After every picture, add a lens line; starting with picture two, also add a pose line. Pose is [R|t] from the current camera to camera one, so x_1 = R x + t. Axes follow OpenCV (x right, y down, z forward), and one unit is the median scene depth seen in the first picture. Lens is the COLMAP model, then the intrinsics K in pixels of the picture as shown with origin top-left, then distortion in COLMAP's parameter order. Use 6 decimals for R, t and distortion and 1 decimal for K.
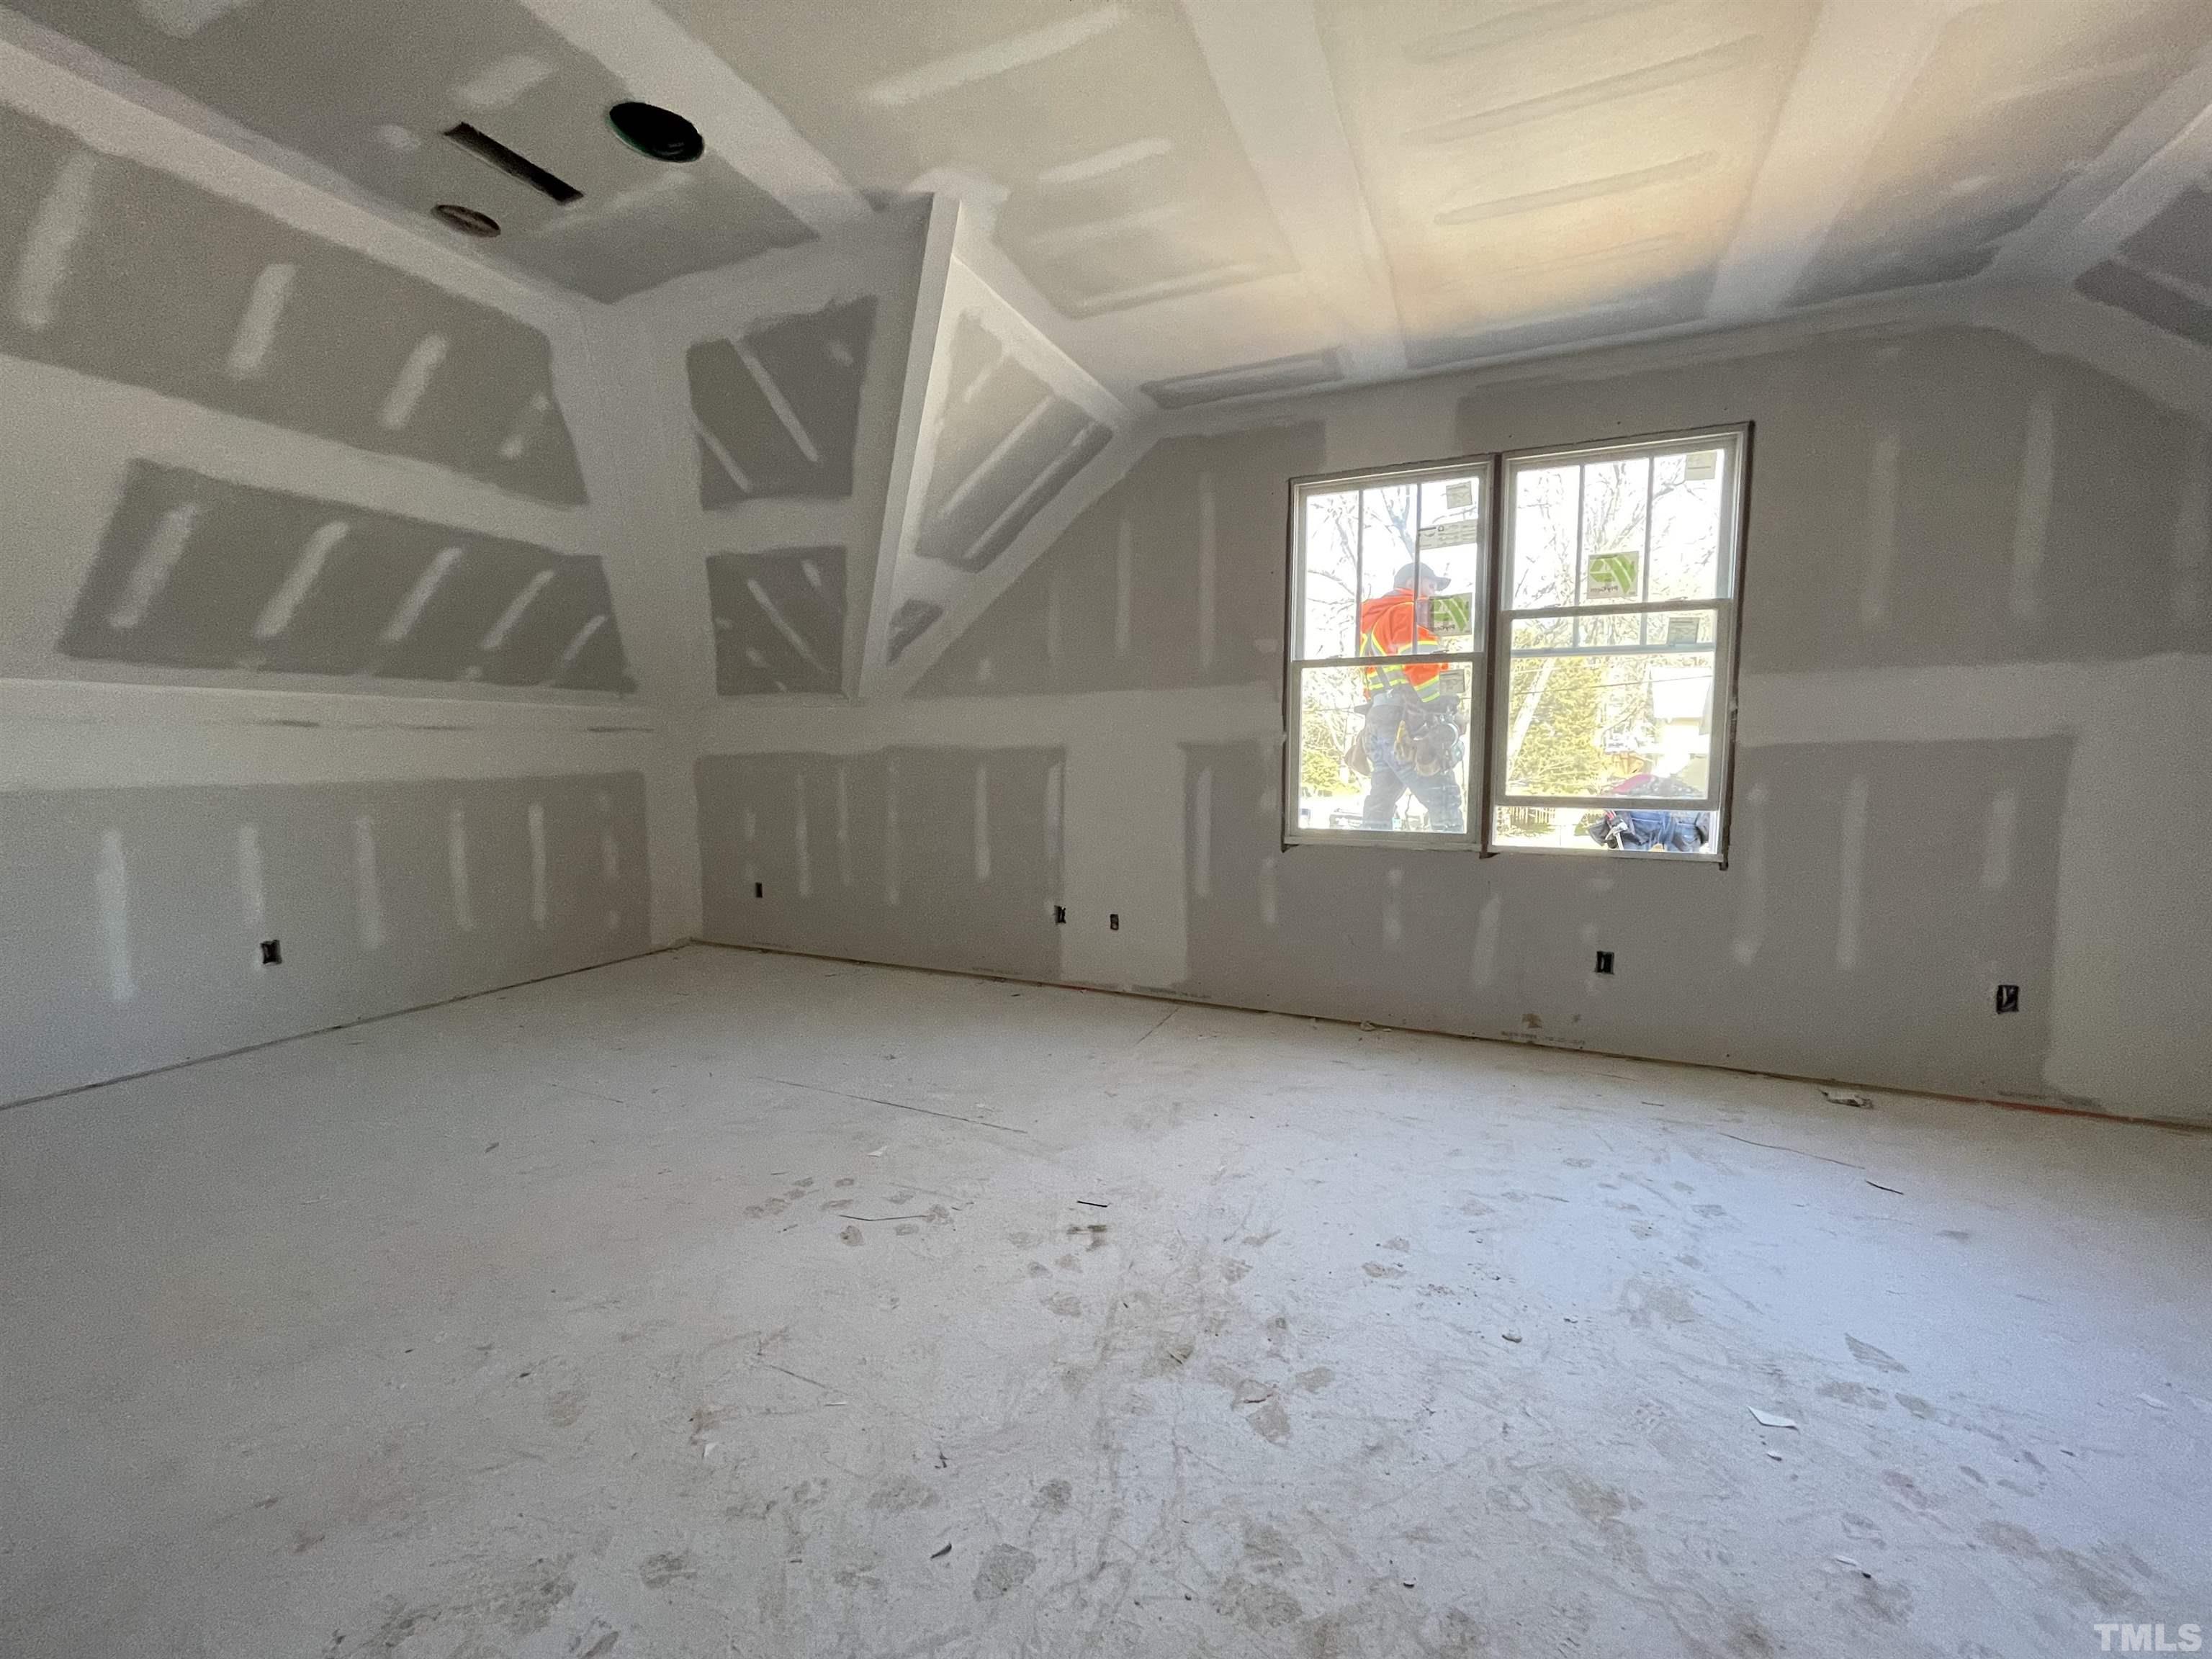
lens RADIAL K [[894.3, 0, 1106.6], [0, 894.3, 829.1], [0, 0, 1]] dist [-0.000936, -0.000146]
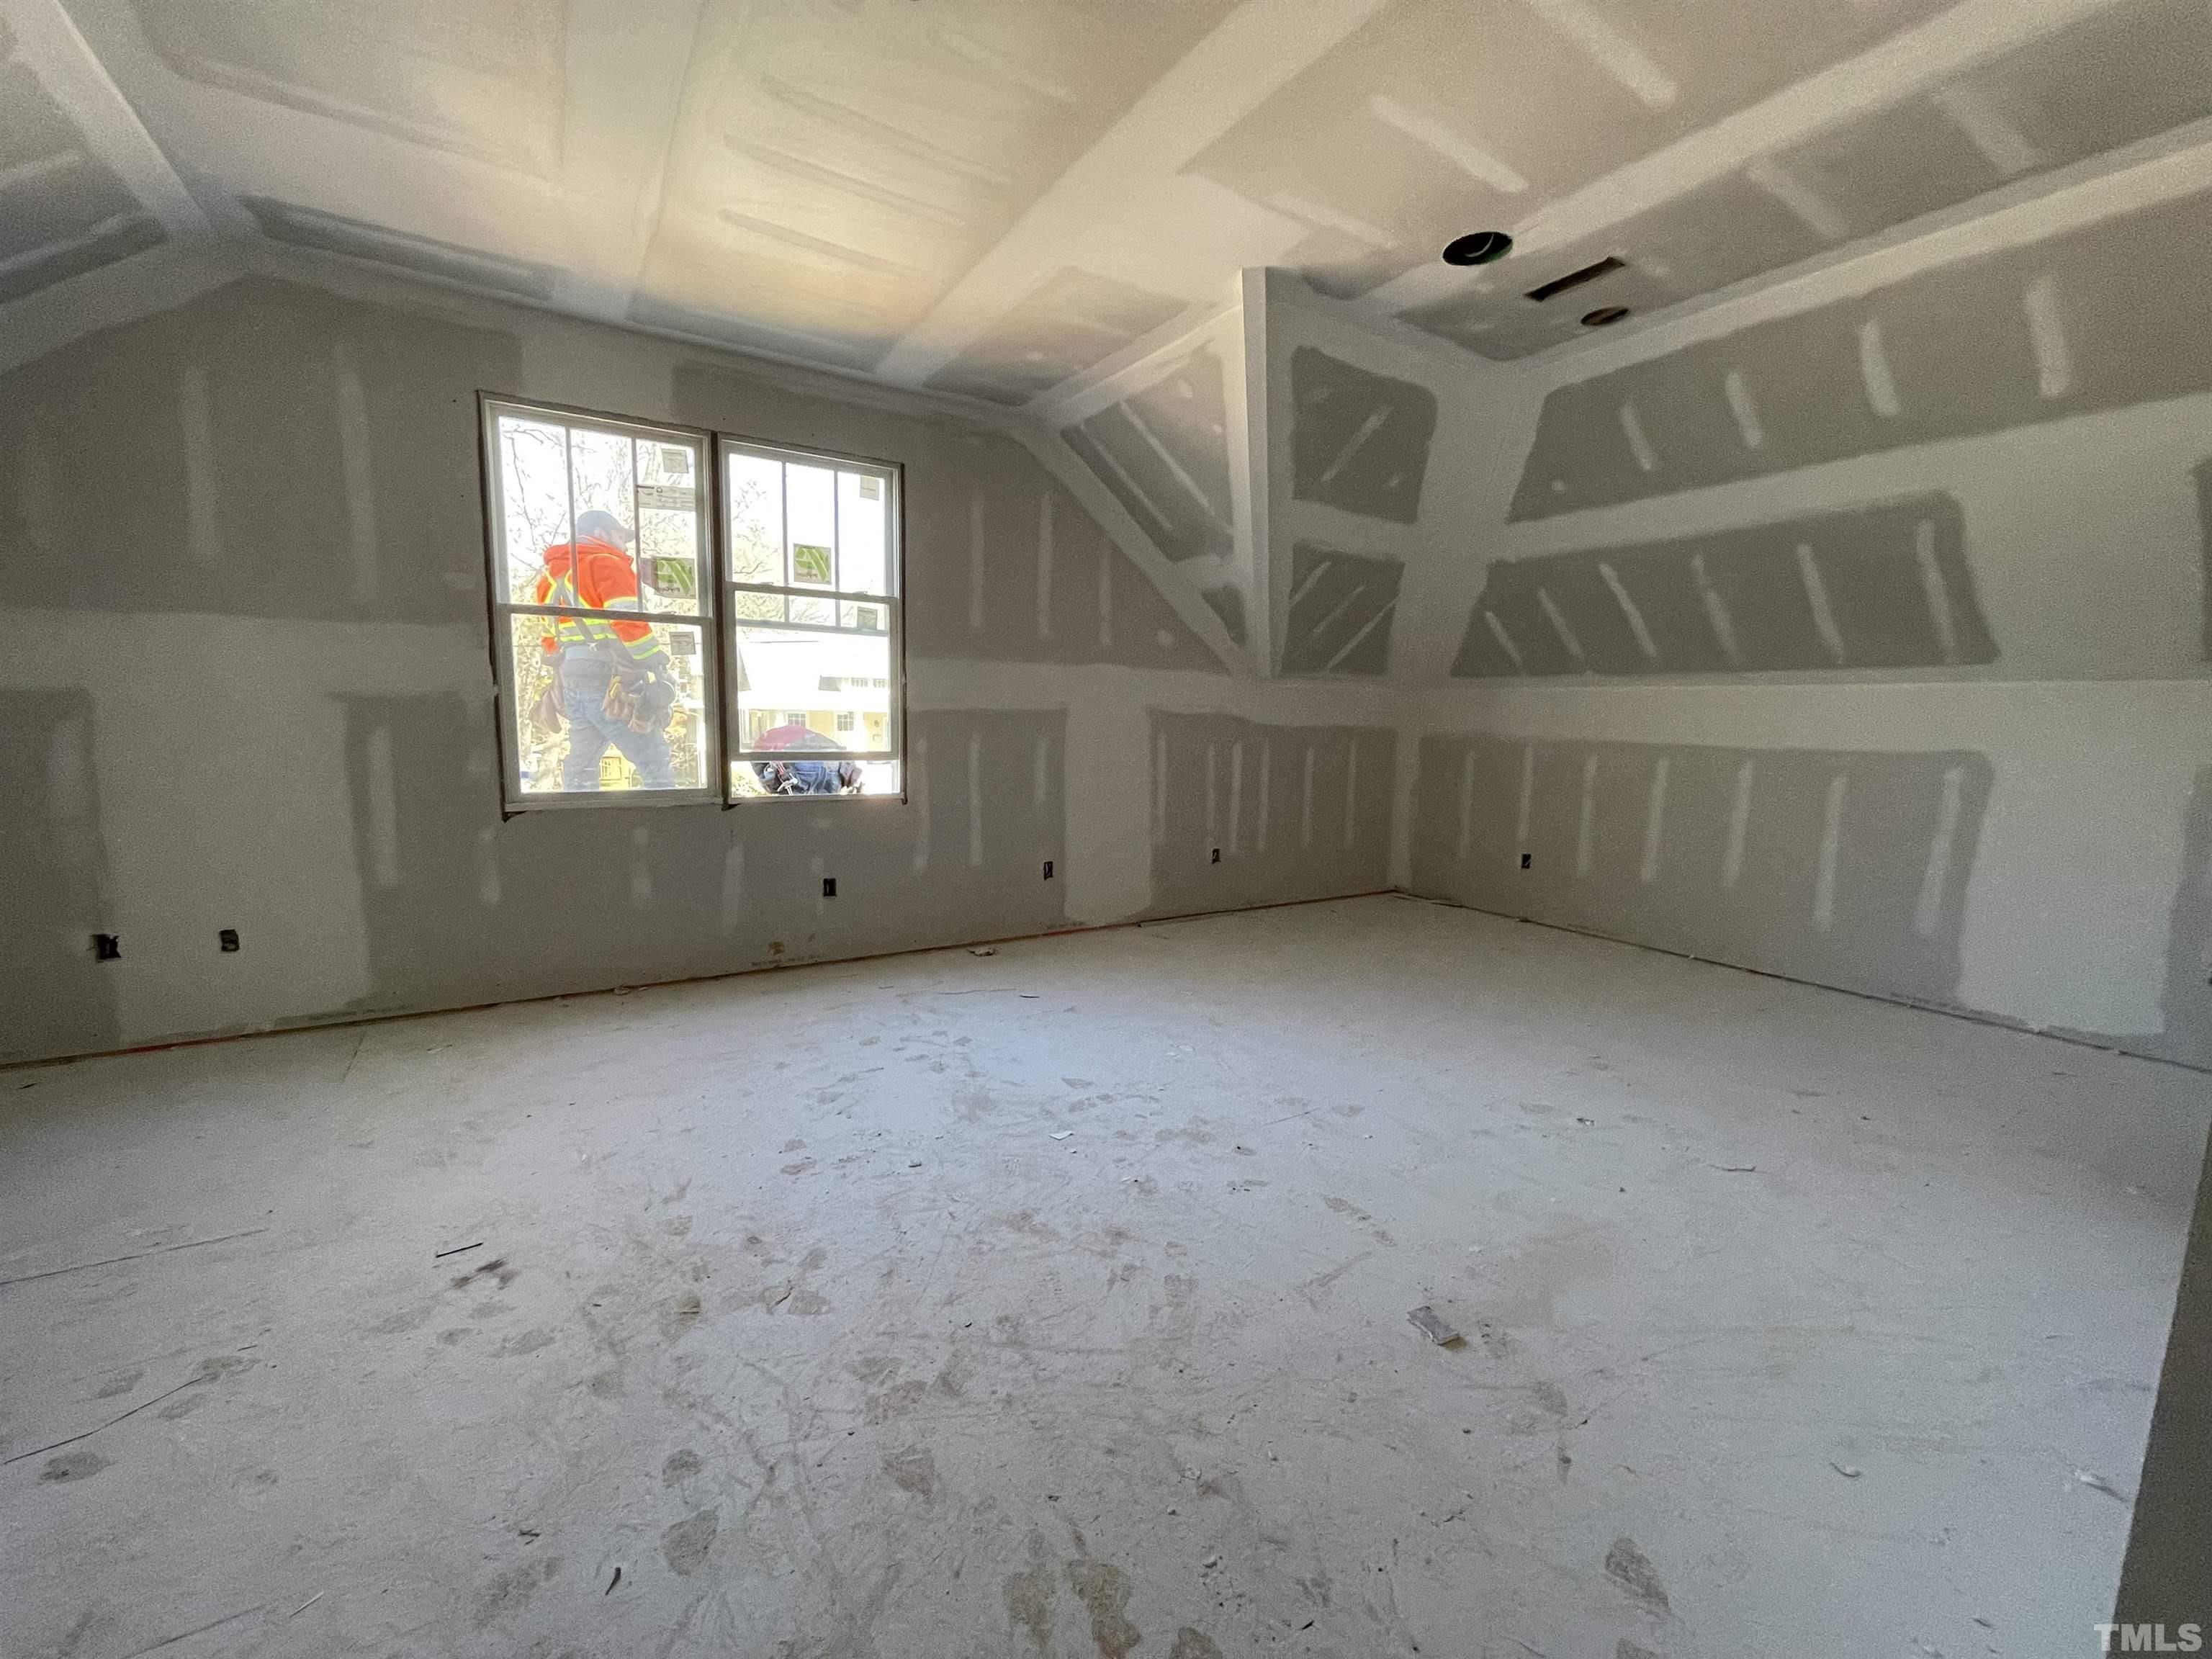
lens RADIAL K [[894.3, 0, 1094.6], [0, 894.3, 828.1], [0, 0, 1]] dist [-0.000936, -0.000146]
pose [[0.550119, -0.093137, 0.829876, -0.279486], [0.052410, 0.995653, 0.077000, -0.006769], [-0.833440, 0.001134, 0.552609, 0.032282]]
